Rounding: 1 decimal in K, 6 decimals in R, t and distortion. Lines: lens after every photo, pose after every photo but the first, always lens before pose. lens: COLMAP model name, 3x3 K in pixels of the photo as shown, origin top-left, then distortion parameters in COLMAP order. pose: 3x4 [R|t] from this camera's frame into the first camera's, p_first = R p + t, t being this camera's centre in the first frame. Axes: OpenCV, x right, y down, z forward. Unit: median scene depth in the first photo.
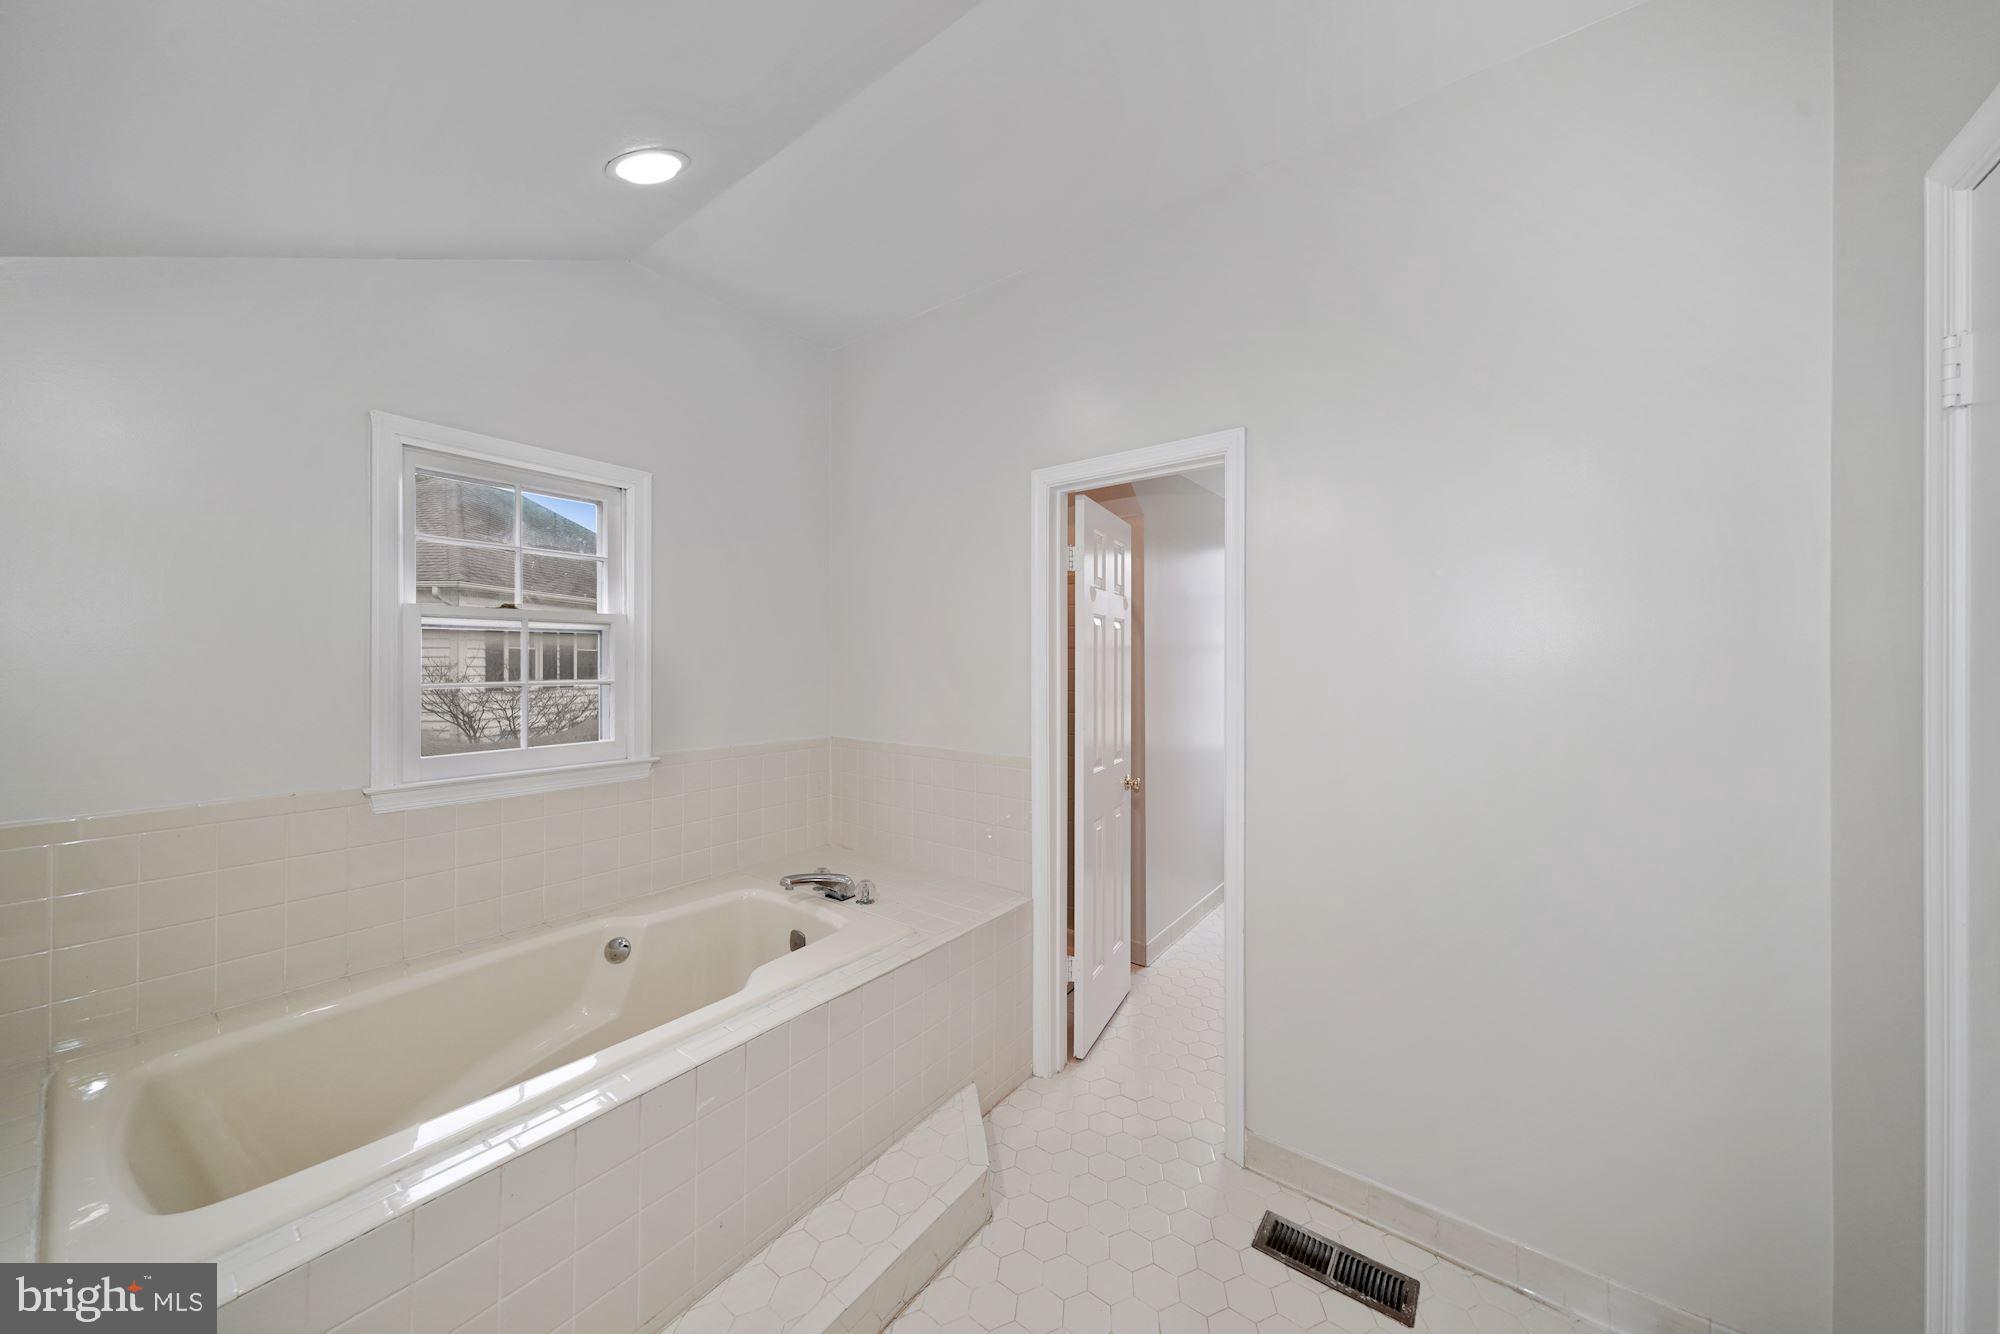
lens RADIAL K [[687.3, 0, 1004.9], [0, 687.3, 661.6], [0, 0, 1]] dist [0.002403, -0.000082]
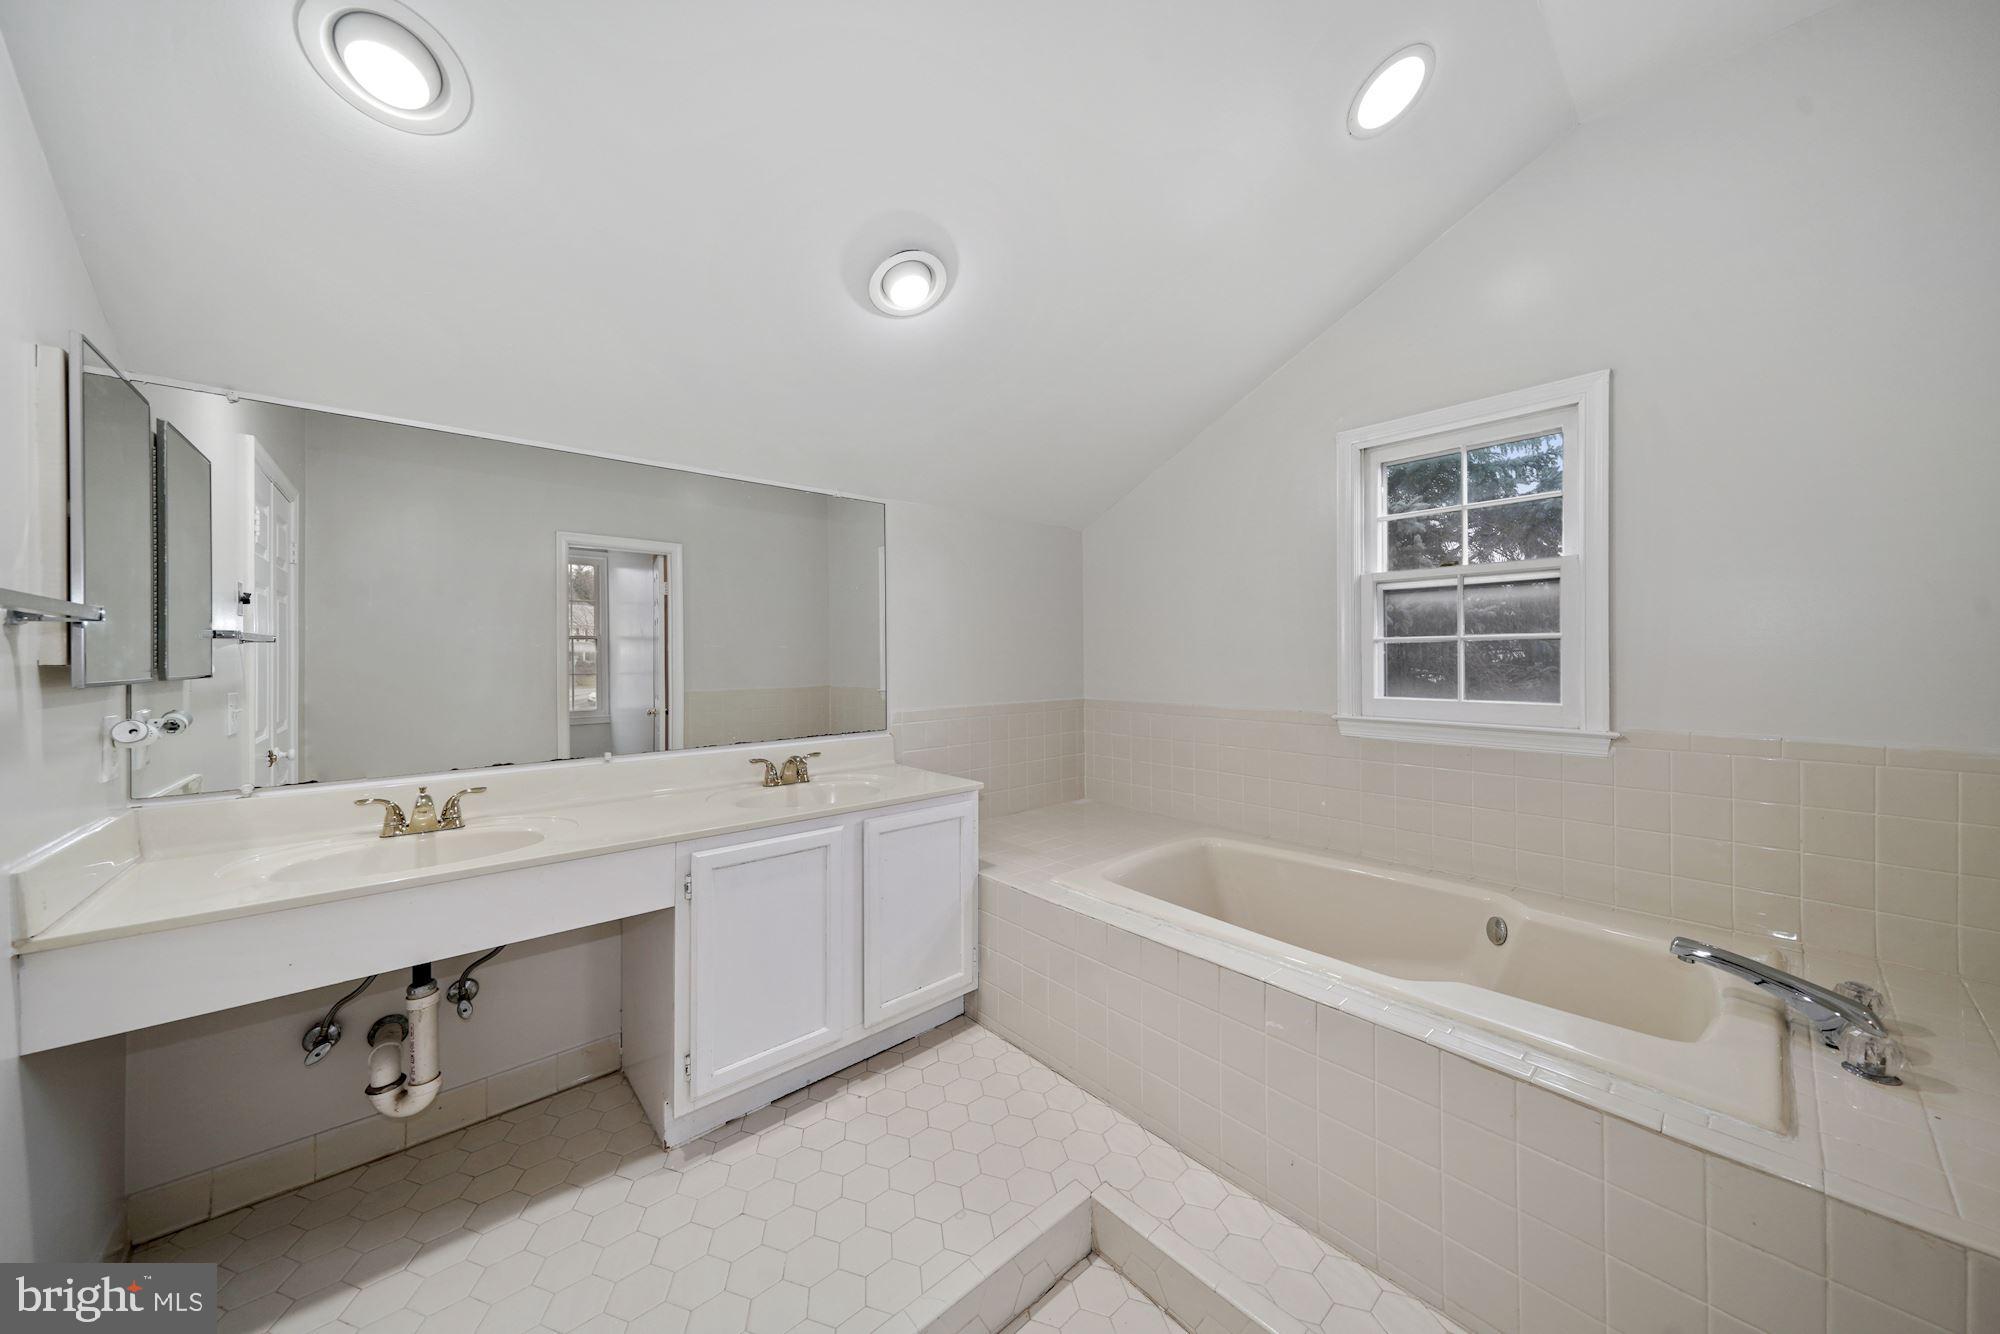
lens RADIAL K [[687.3, 0, 1005.2], [0, 687.3, 658.5], [0, 0, 1]] dist [0.002403, -0.000082]
pose [[-0.200187, 0.003610, -0.979751, 0.445645], [-0.000933, 0.999992, 0.003875, 0.060827], [0.979757, 0.001690, -0.200182, 0.550981]]
